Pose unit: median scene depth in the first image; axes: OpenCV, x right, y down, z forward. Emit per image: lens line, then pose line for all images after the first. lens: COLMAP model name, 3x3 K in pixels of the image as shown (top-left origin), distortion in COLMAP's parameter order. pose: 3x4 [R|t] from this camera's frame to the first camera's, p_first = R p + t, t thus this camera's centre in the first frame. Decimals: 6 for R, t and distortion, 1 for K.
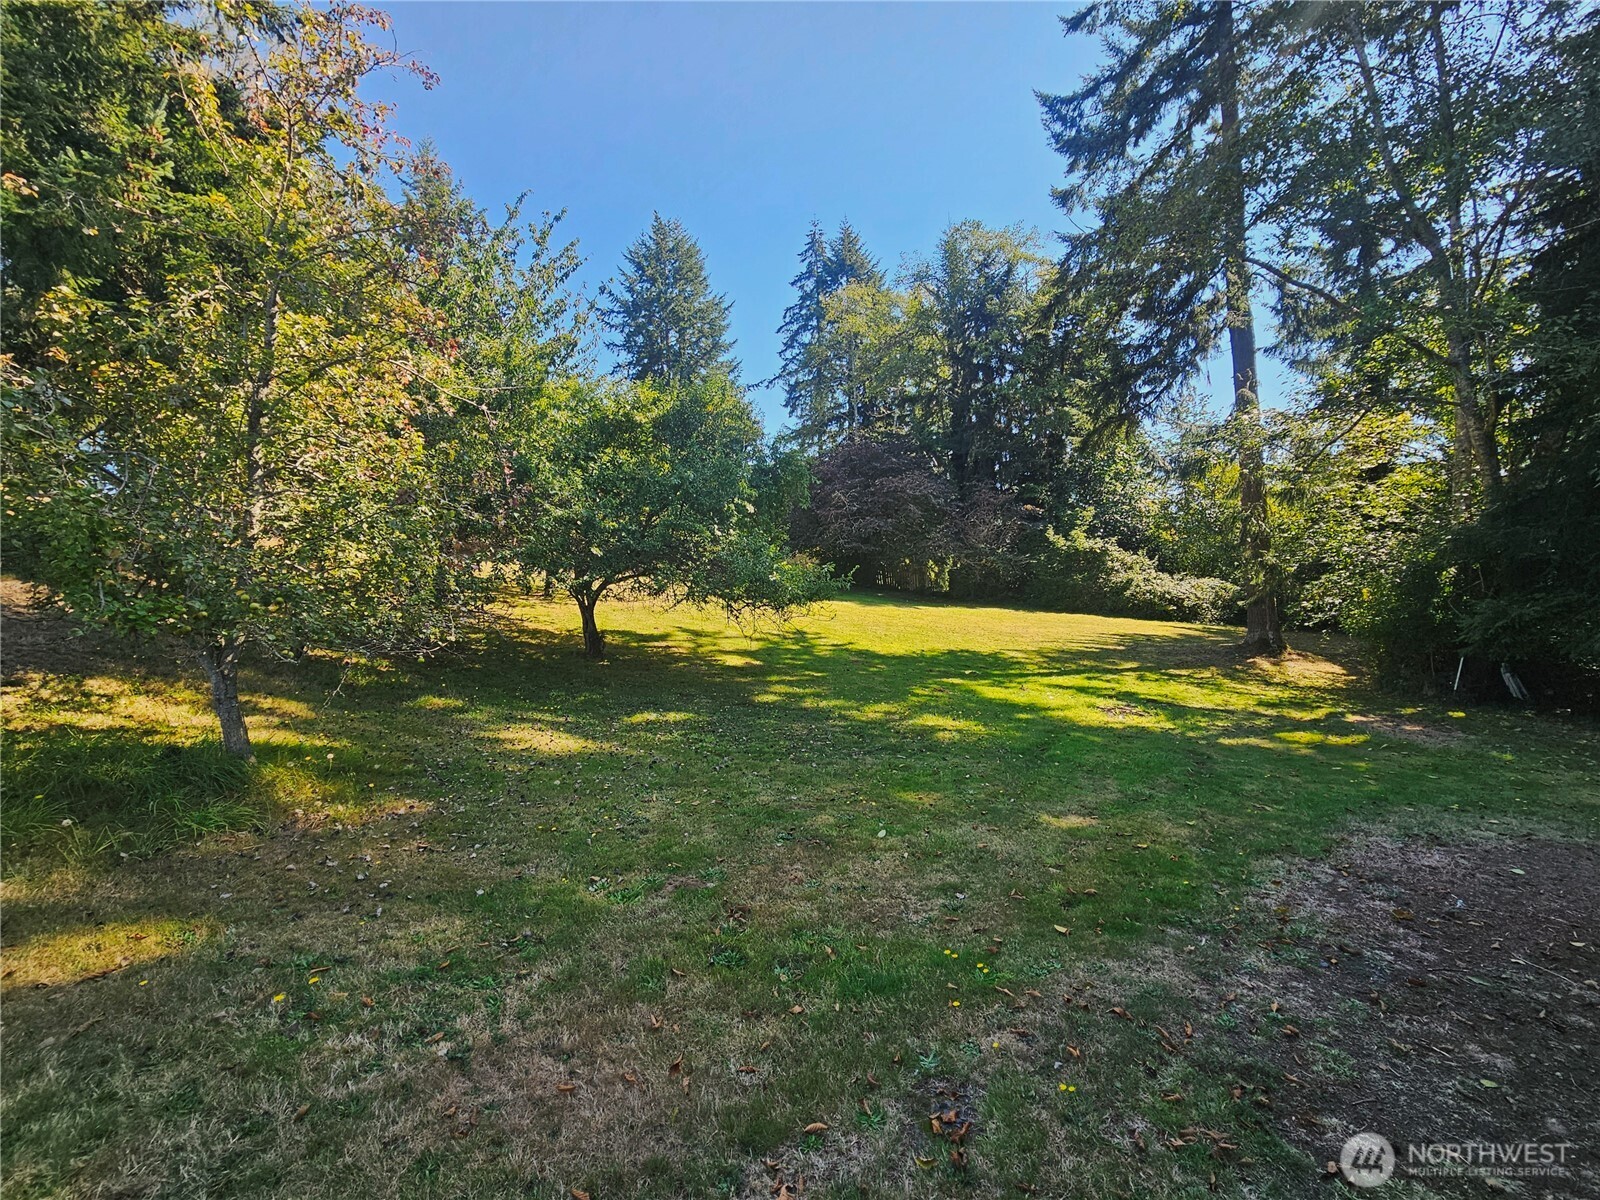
lens RADIAL K [[684.0, 0, 791.4], [0, 684.0, 600.4], [0, 0, 1]] dist [-0.001387, 0.000822]
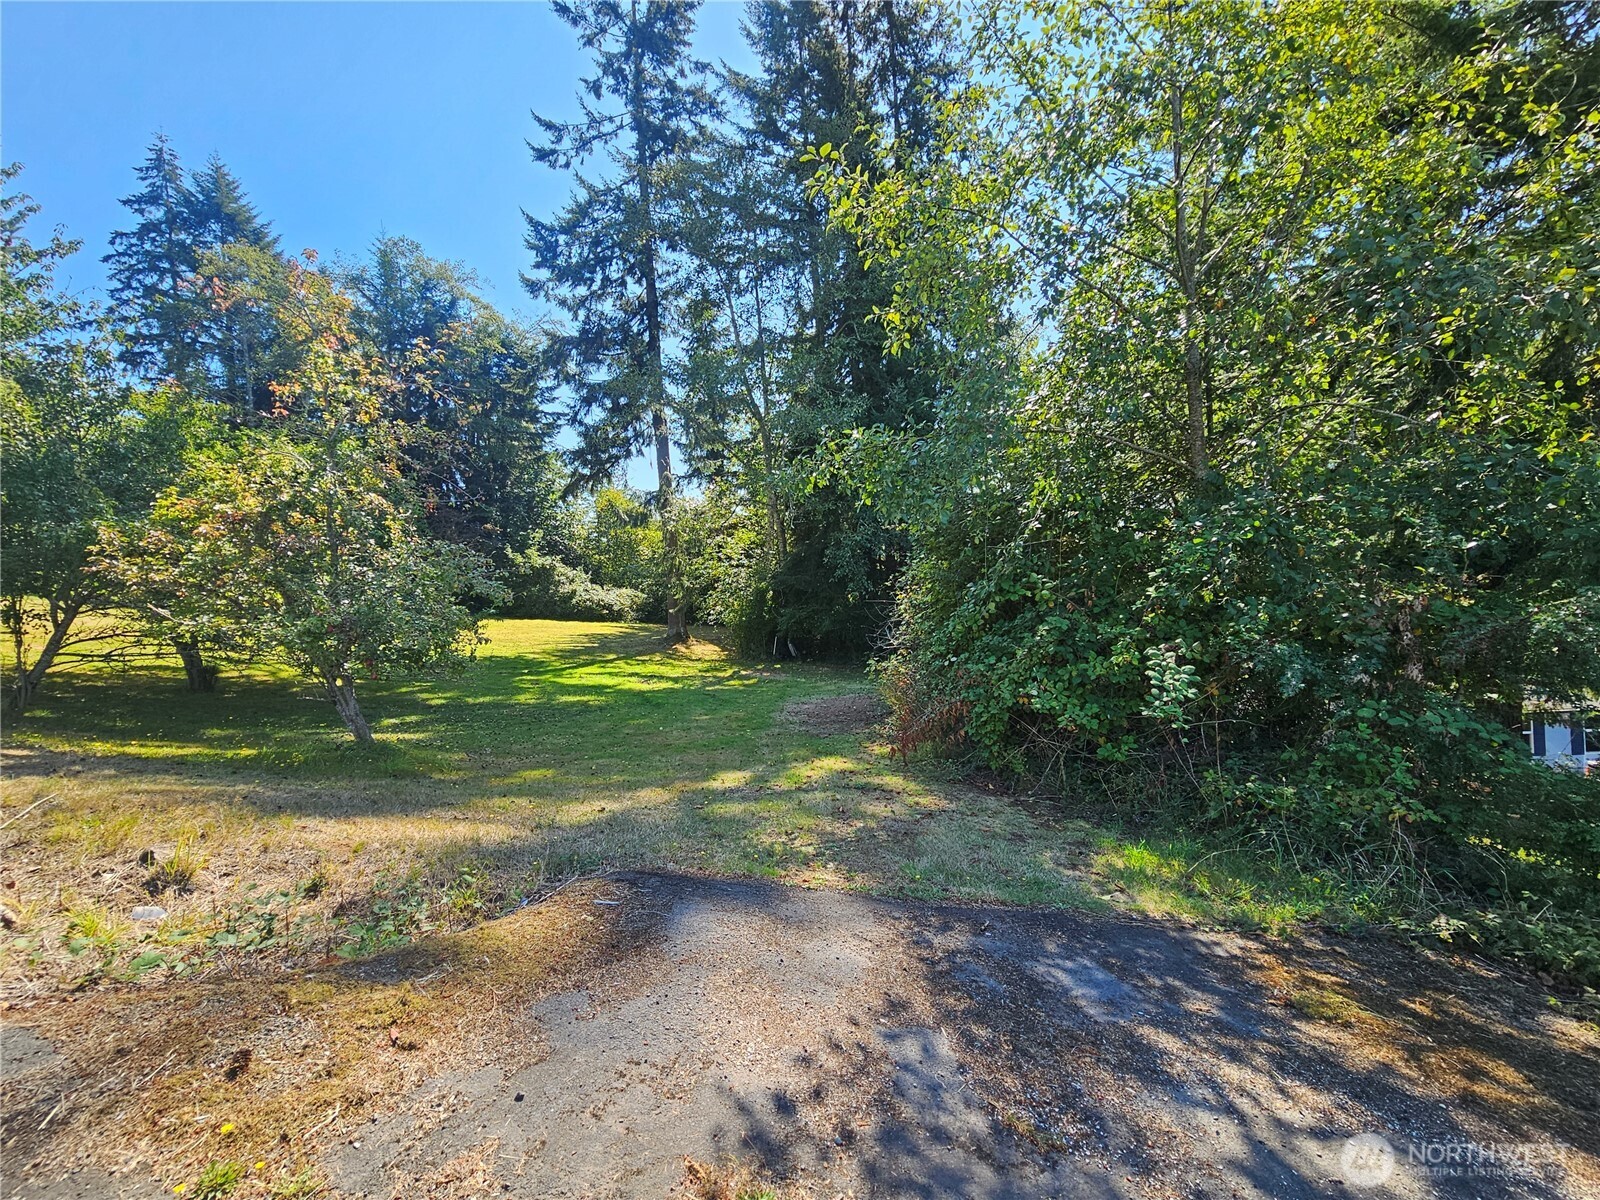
lens RADIAL K [[684.0, 0, 791.4], [0, 684.0, 600.4], [0, 0, 1]] dist [-0.001387, 0.000822]
pose [[0.657040, -0.023929, 0.753476, -0.196128], [0.021989, 0.999679, 0.012574, -0.019192], [-0.753535, 0.008307, 0.657356, -0.135833]]
